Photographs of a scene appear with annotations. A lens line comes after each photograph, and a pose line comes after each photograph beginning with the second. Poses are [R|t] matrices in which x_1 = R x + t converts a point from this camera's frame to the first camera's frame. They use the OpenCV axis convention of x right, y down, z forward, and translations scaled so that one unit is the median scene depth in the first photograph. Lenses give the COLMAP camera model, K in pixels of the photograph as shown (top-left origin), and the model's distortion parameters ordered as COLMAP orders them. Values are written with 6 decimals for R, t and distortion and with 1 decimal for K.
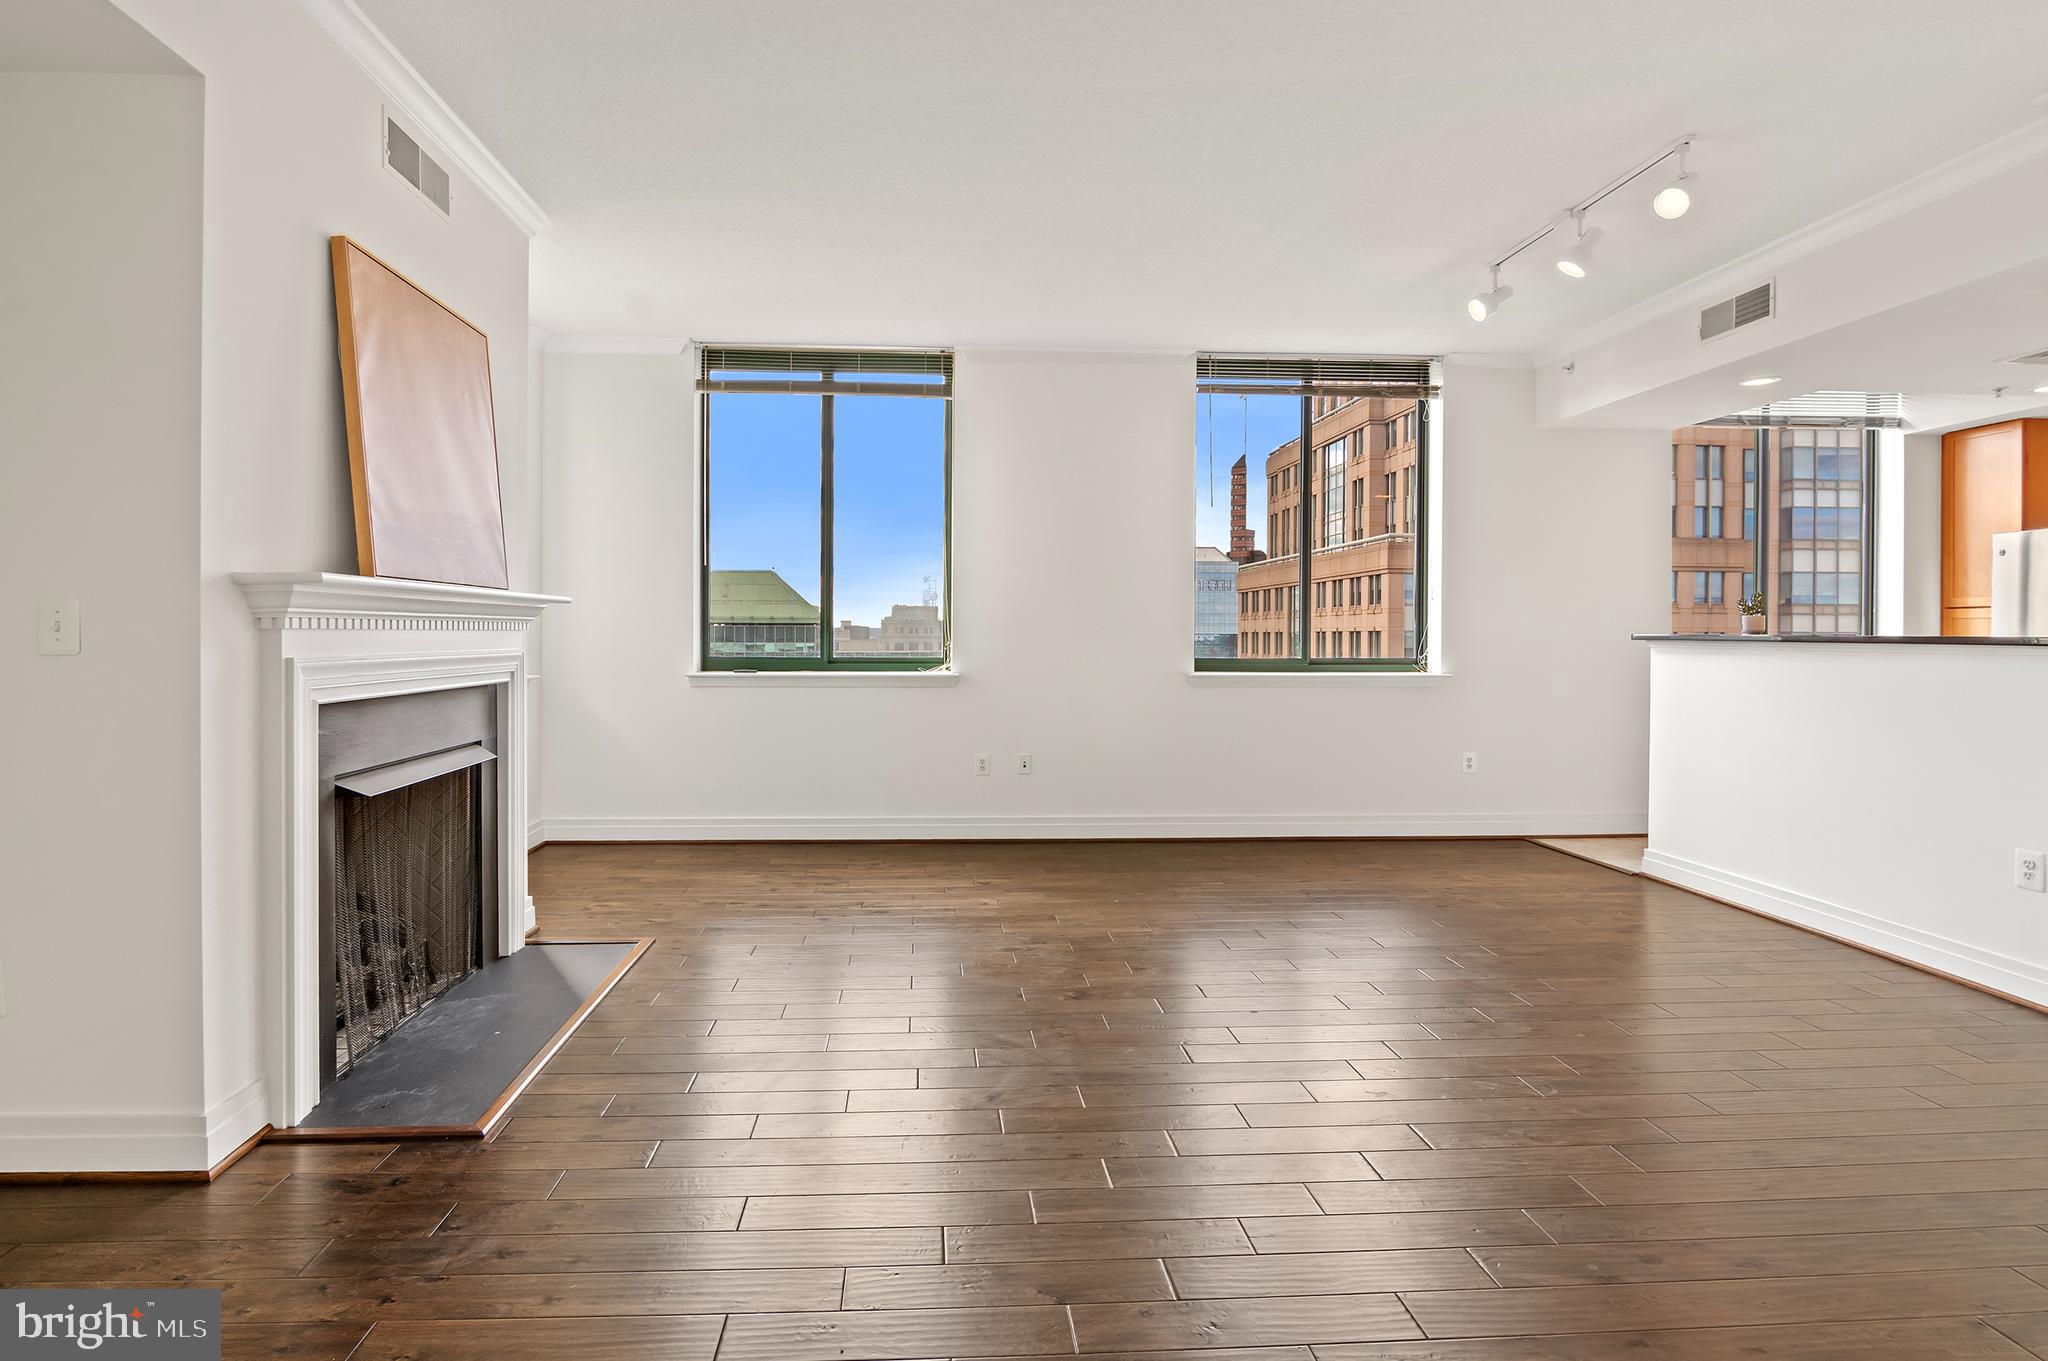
lens RADIAL K [[1027.7, 0, 972.7], [0, 1027.7, 640.8], [0, 0, 1]] dist [-0.007913, -0.001742]
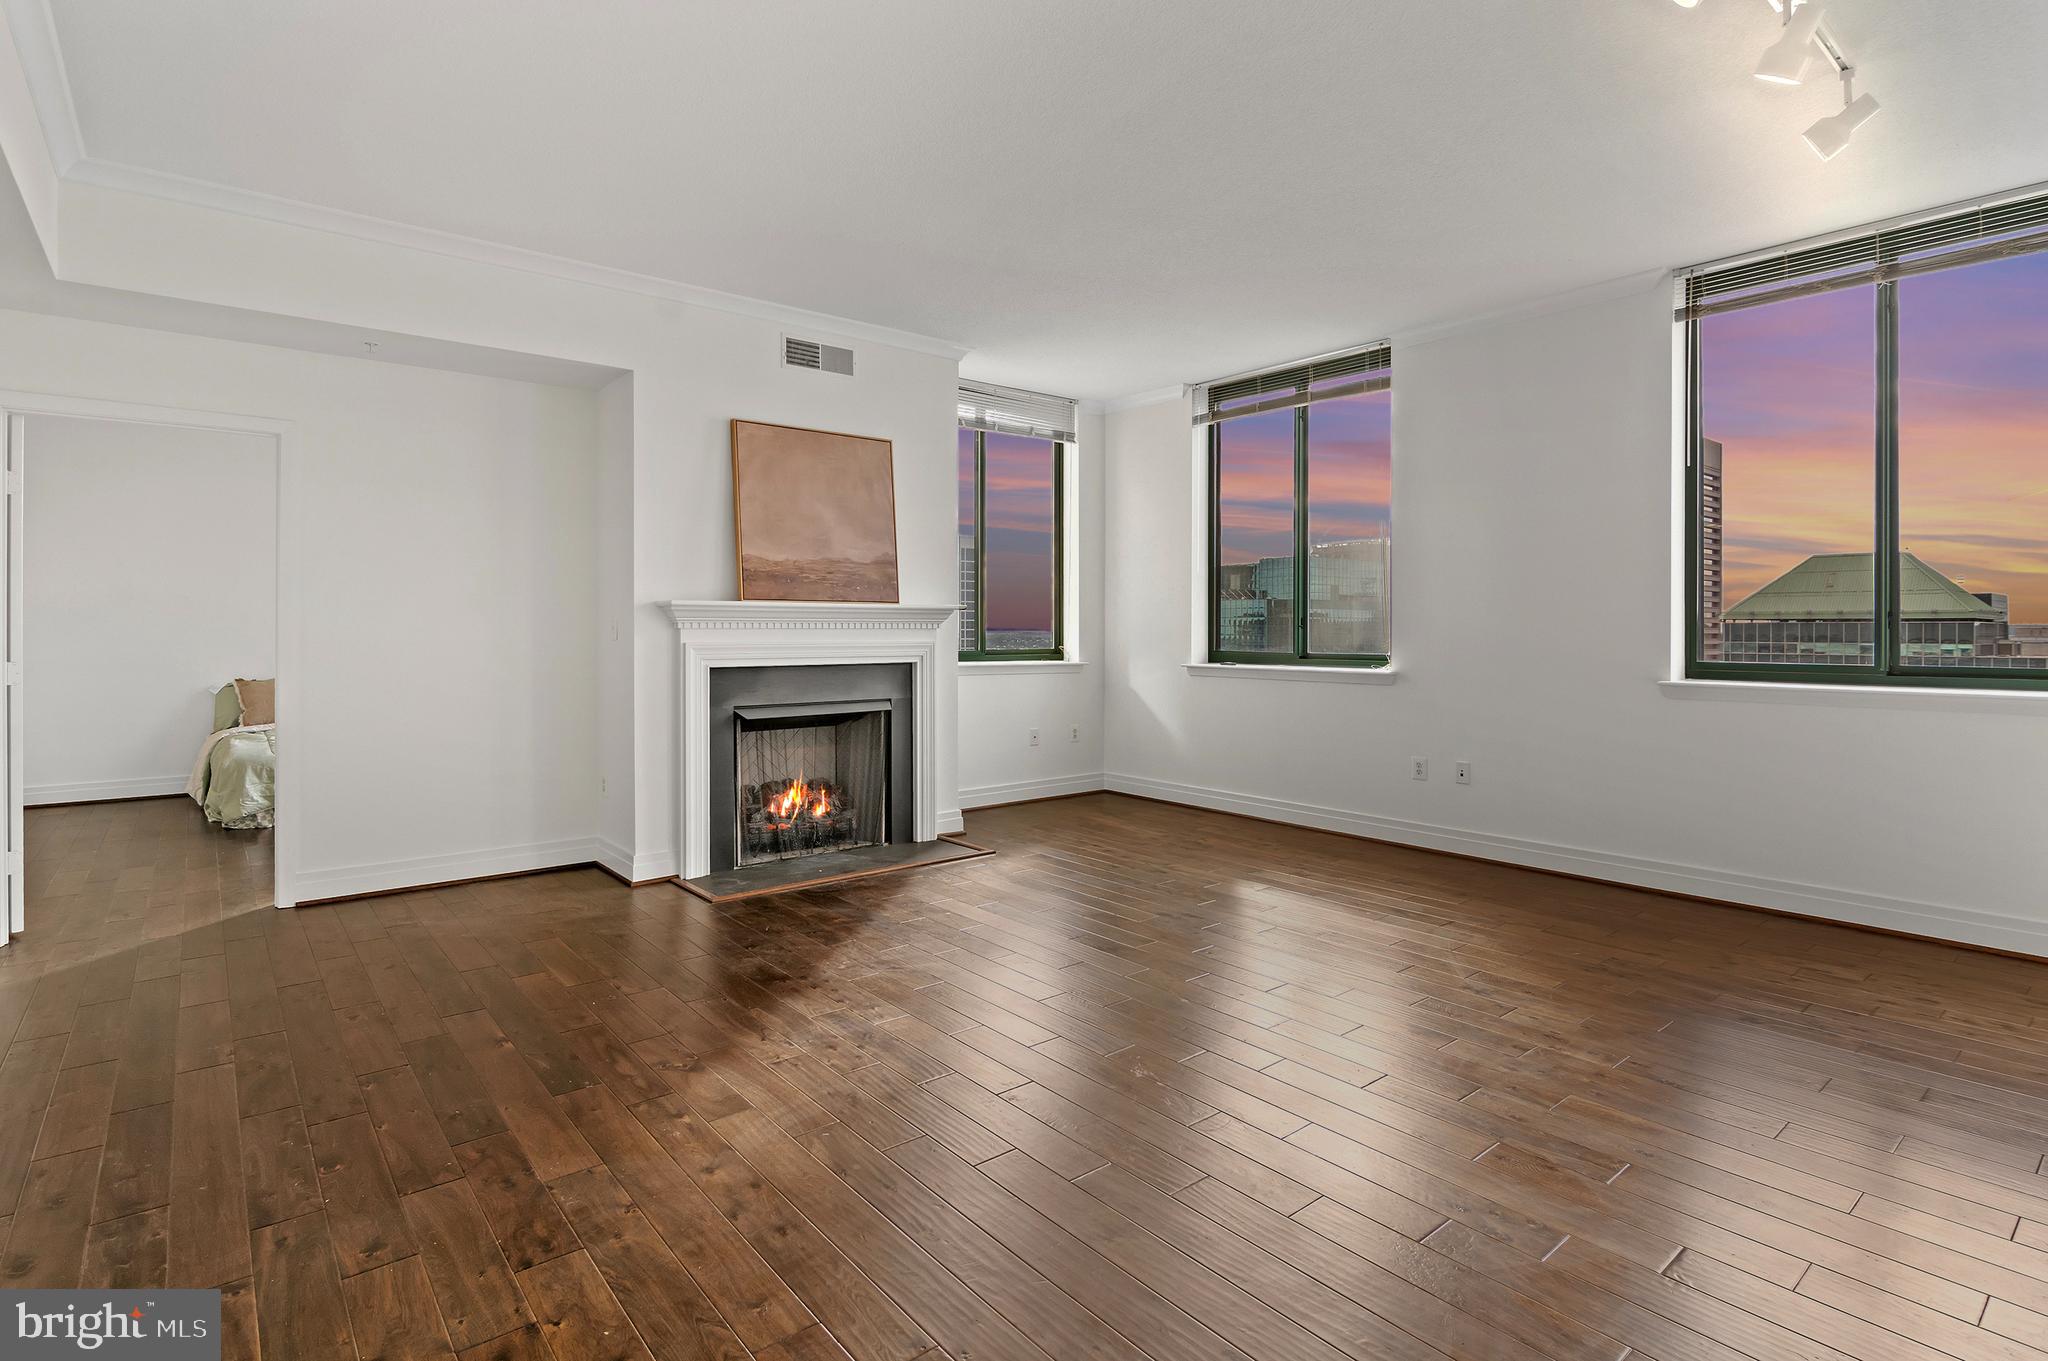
lens RADIAL K [[1003.7, 0, 1023.2], [0, 1003.7, 643.8], [0, 0, 1]] dist [-0.006249, -0.002244]
pose [[0.593568, 0.006743, -0.804755, 0.535653], [-0.003712, 0.999977, 0.005641, 0.001630], [0.804775, -0.000361, 0.593580, 0.153576]]
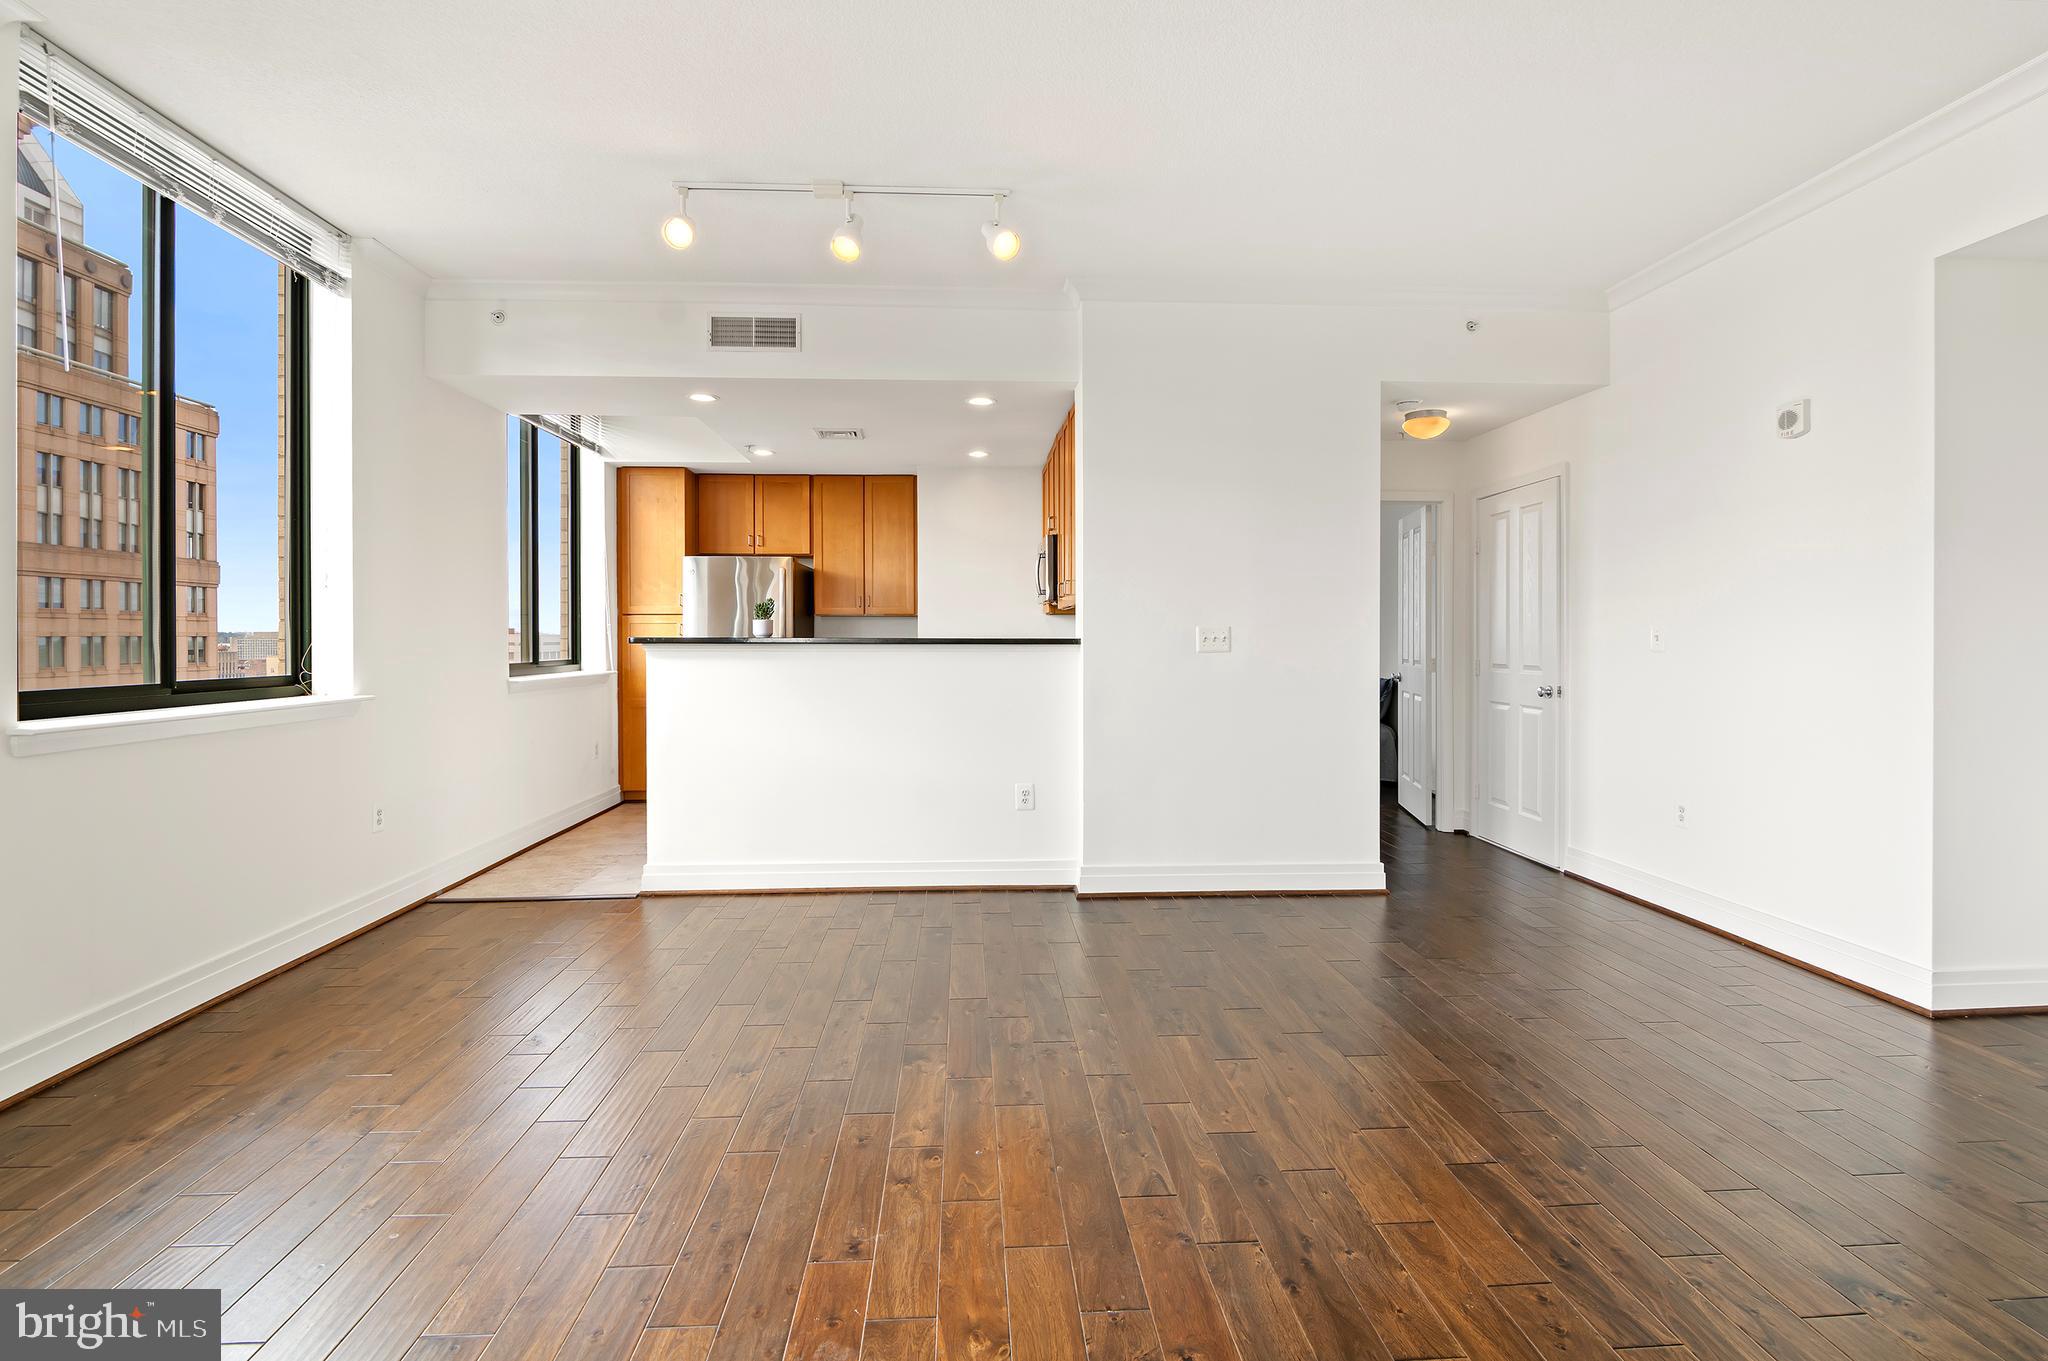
lens RADIAL K [[1003.7, 0, 1023.2], [0, 1003.7, 643.8], [0, 0, 1]] dist [-0.006249, -0.002244]
pose [[-0.010872, -0.007989, 0.999909, -0.228522], [0.007337, 0.999941, 0.008069, -0.003890], [-0.999914, 0.007424, -0.010813, 0.566061]]
